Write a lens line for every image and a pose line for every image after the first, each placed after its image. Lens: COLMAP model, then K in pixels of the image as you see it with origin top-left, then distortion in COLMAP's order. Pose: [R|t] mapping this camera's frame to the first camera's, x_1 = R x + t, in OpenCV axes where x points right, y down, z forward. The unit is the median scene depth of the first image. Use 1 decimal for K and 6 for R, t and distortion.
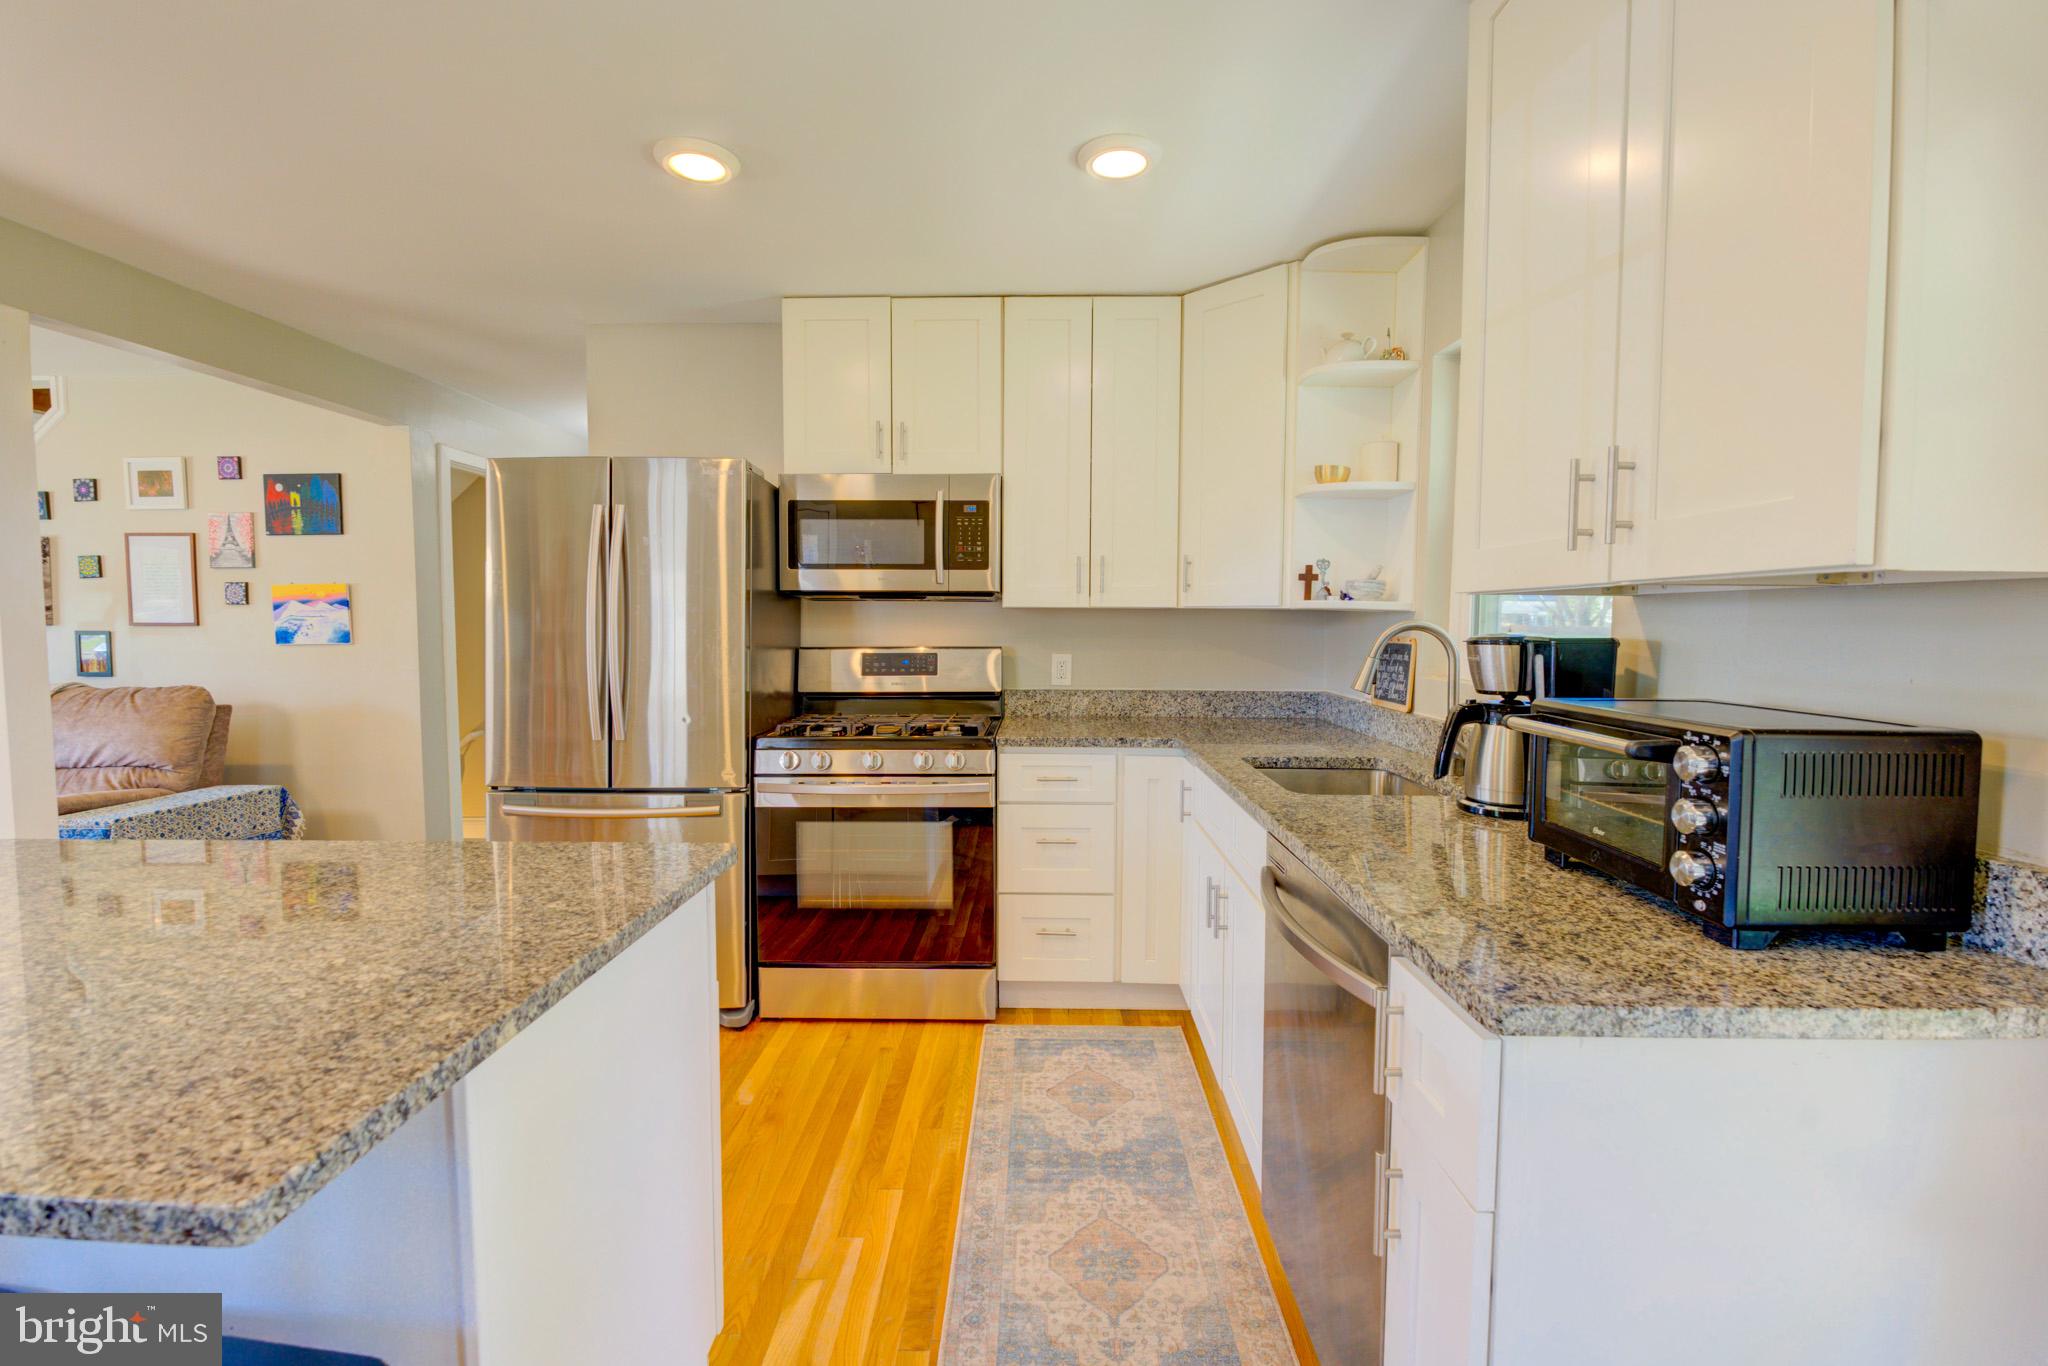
lens RADIAL K [[910.7, 0, 1014.2], [0, 910.7, 660.6], [0, 0, 1]] dist [-0.003171, -0.003498]
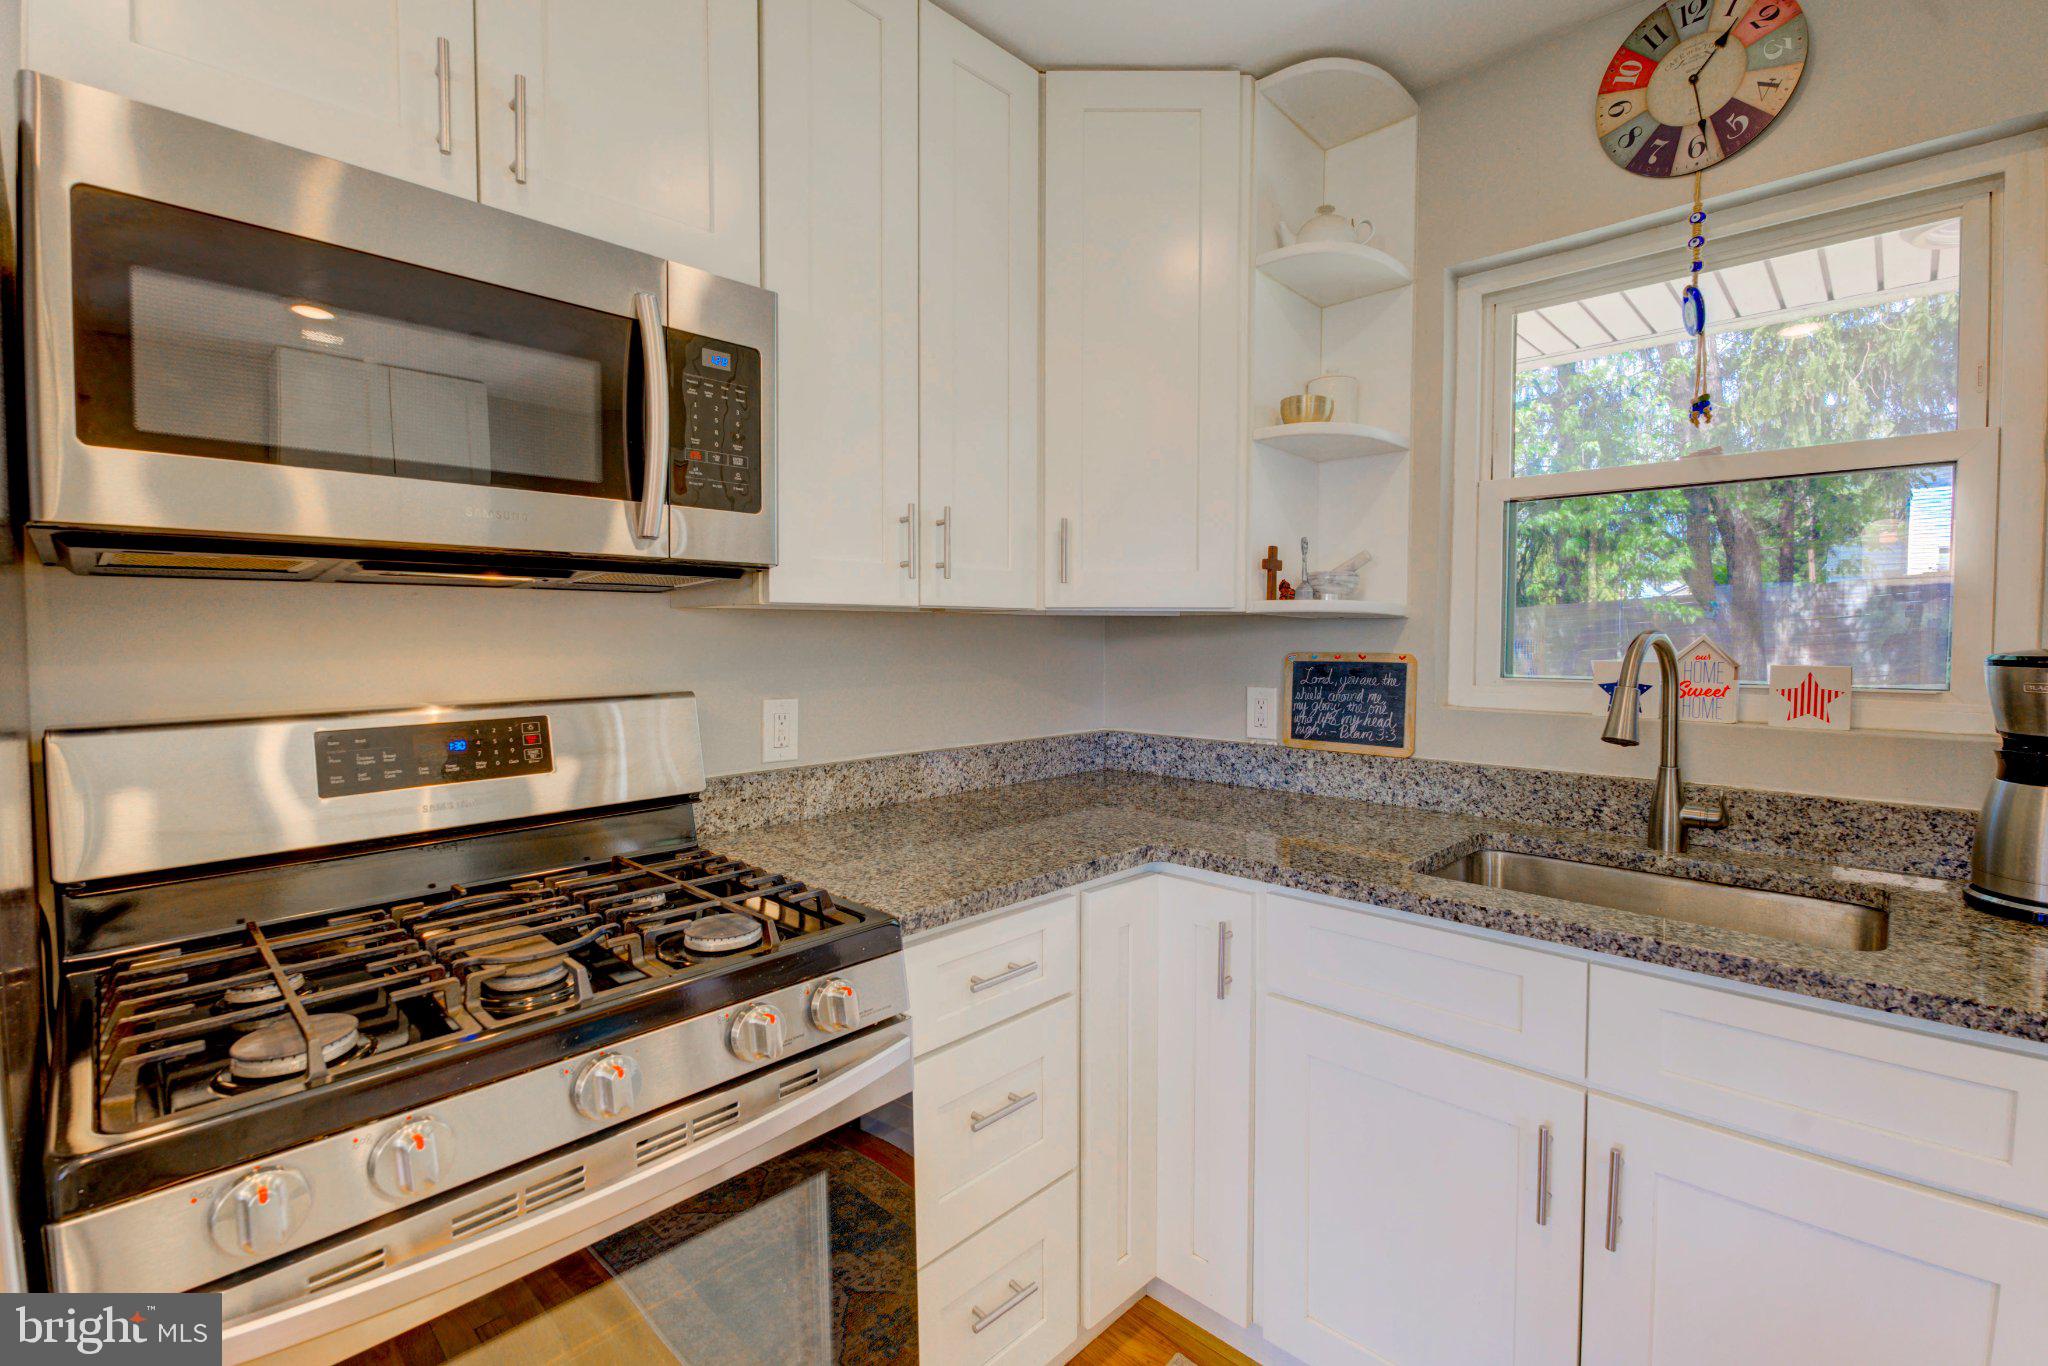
lens RADIAL K [[915.7, 0, 1017.0], [0, 915.7, 660.3], [0, 0, 1]] dist [-0.002916, -0.000317]
pose [[0.677554, -0.027745, 0.734949, -0.262580], [0.036267, 0.999333, 0.004291, -0.029244], [-0.734578, 0.023747, 0.678108, 0.626234]]
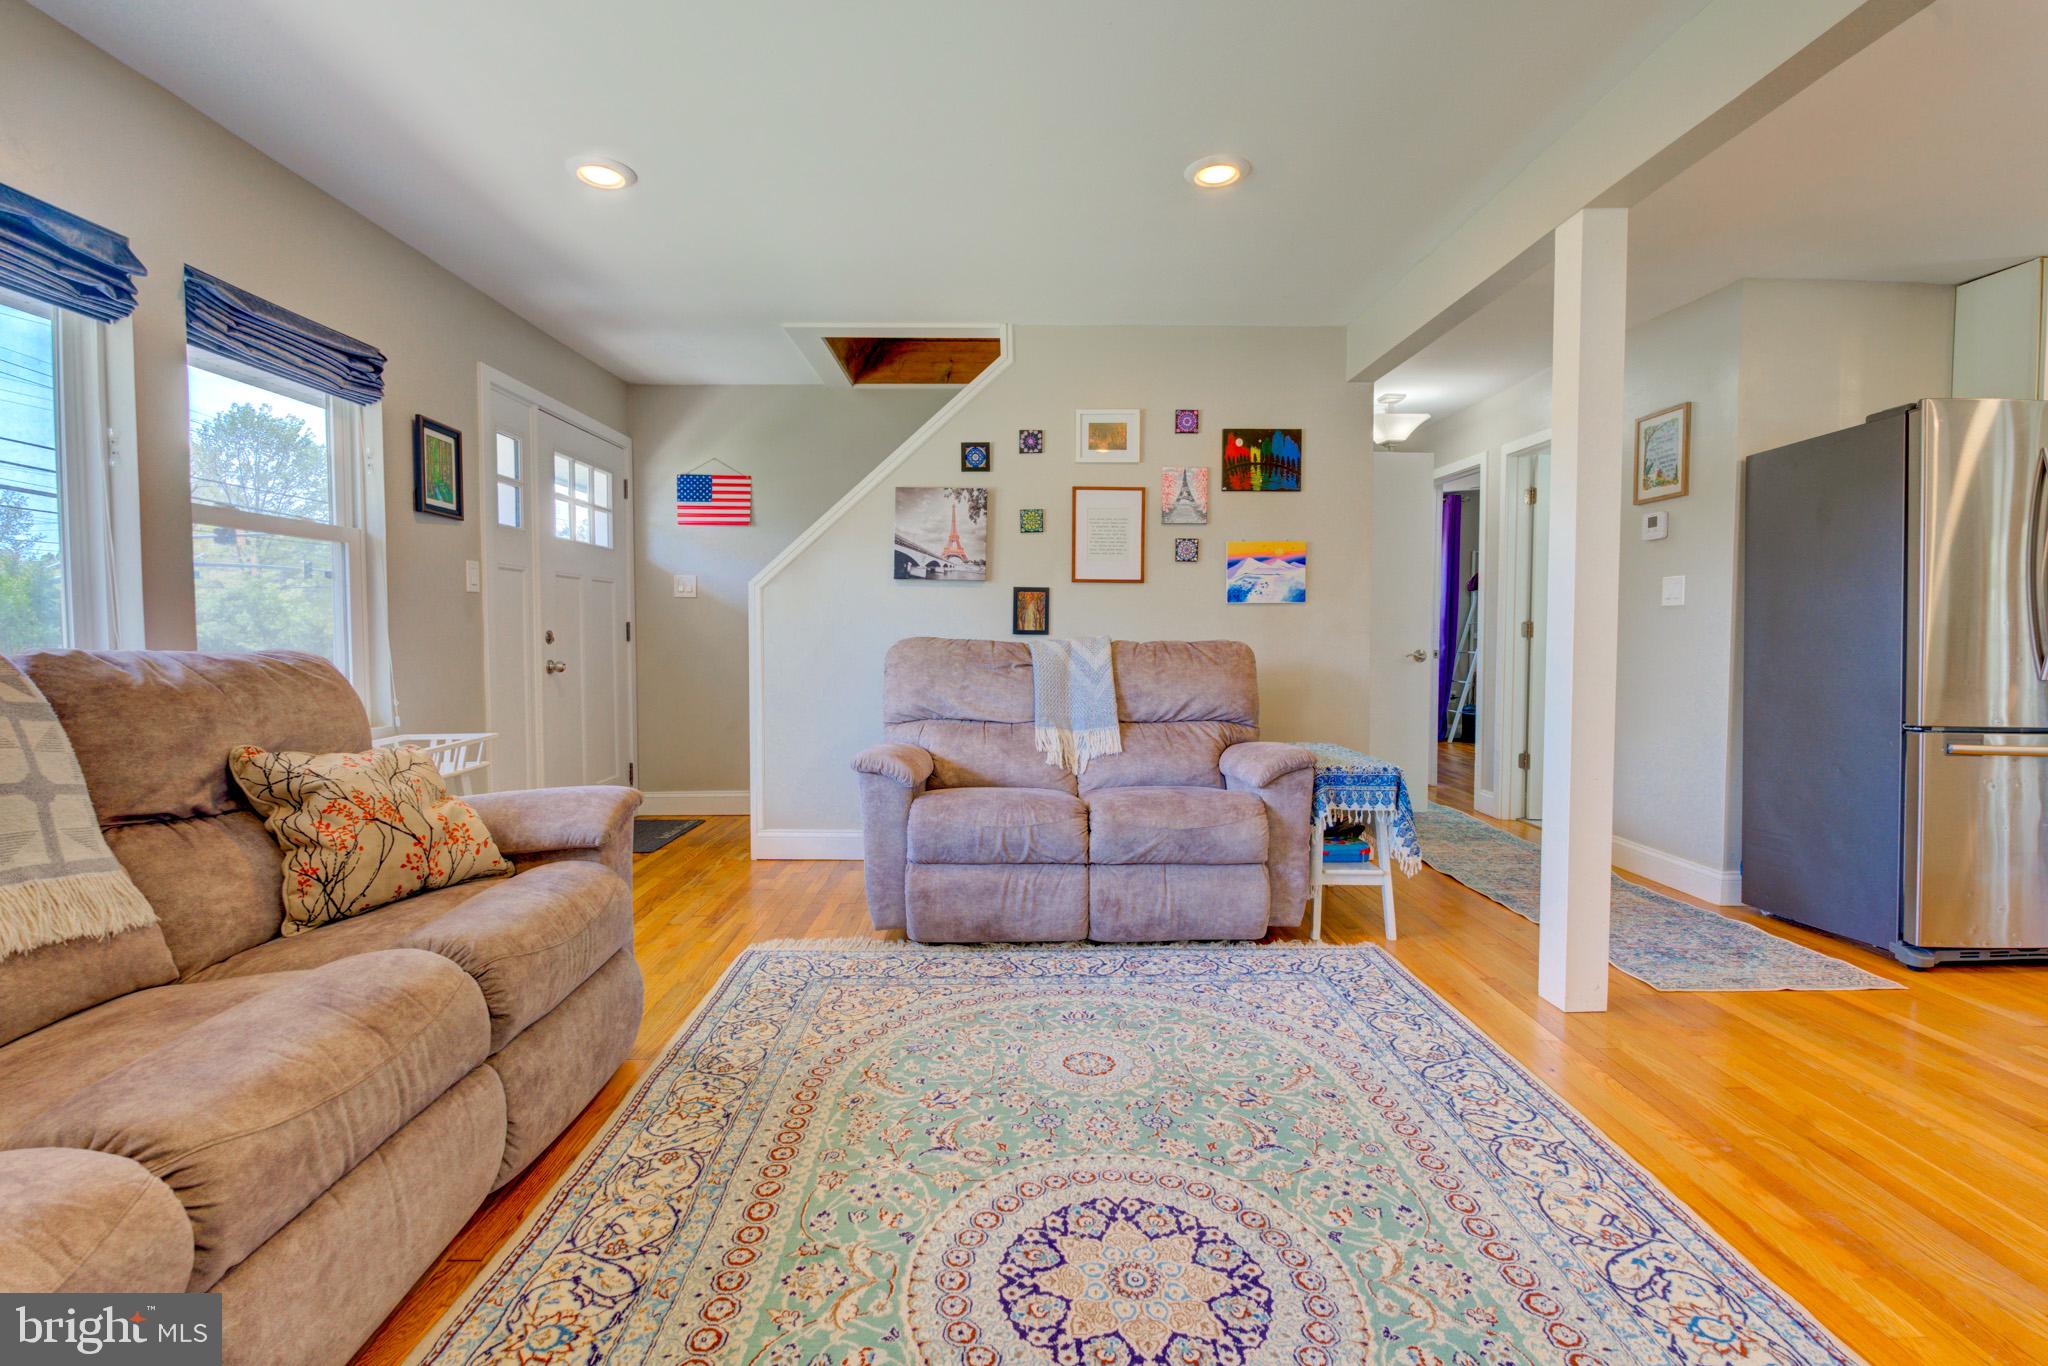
lens RADIAL K [[910.7, 0, 1025.0], [0, 910.7, 662.1], [0, 0, 1]] dist [-0.003171, -0.003498]
pose [[0.999504, 0.007361, 0.030623, -1.450621], [-0.007059, 0.999926, -0.009937, 0.078520], [-0.030694, 0.009716, 0.999482, 0.036655]]
